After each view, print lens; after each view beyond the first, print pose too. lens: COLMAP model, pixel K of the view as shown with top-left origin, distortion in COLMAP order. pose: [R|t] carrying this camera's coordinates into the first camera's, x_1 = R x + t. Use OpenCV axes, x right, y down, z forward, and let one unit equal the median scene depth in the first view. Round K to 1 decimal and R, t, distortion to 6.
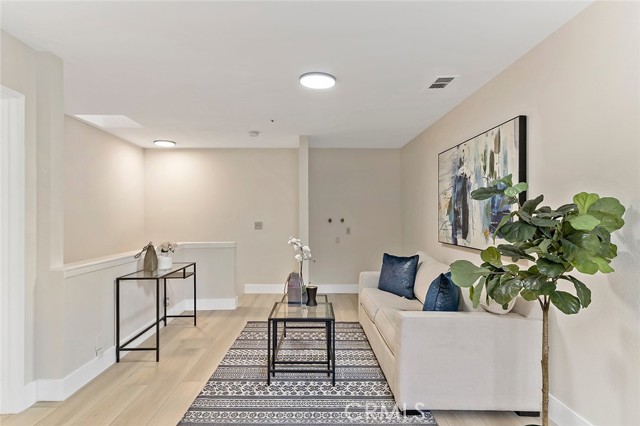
lens RADIAL K [[352.5, 0, 317.3], [0, 352.5, 215.3], [0, 0, 1]] dist [0.019325, -0.001483]
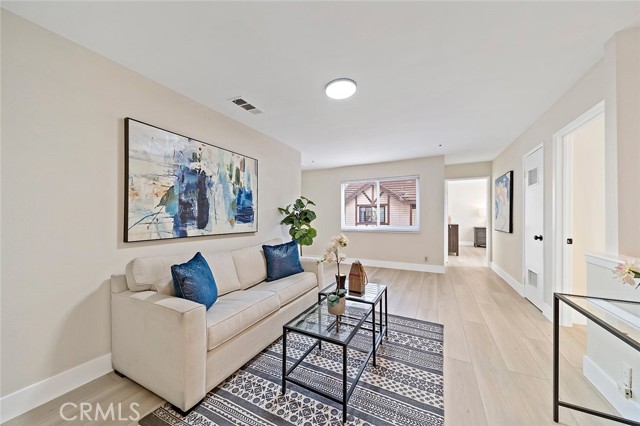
lens RADIAL K [[228.7, 0, 315.8], [0, 228.7, 215.6], [0, 0, 1]] dist [0.005984, 0.000009]
pose [[-0.882795, 0.005613, 0.469724, -0.276270], [0.002624, 0.999972, -0.007019, 0.035767], [-0.469750, -0.004964, -0.882785, 1.686859]]
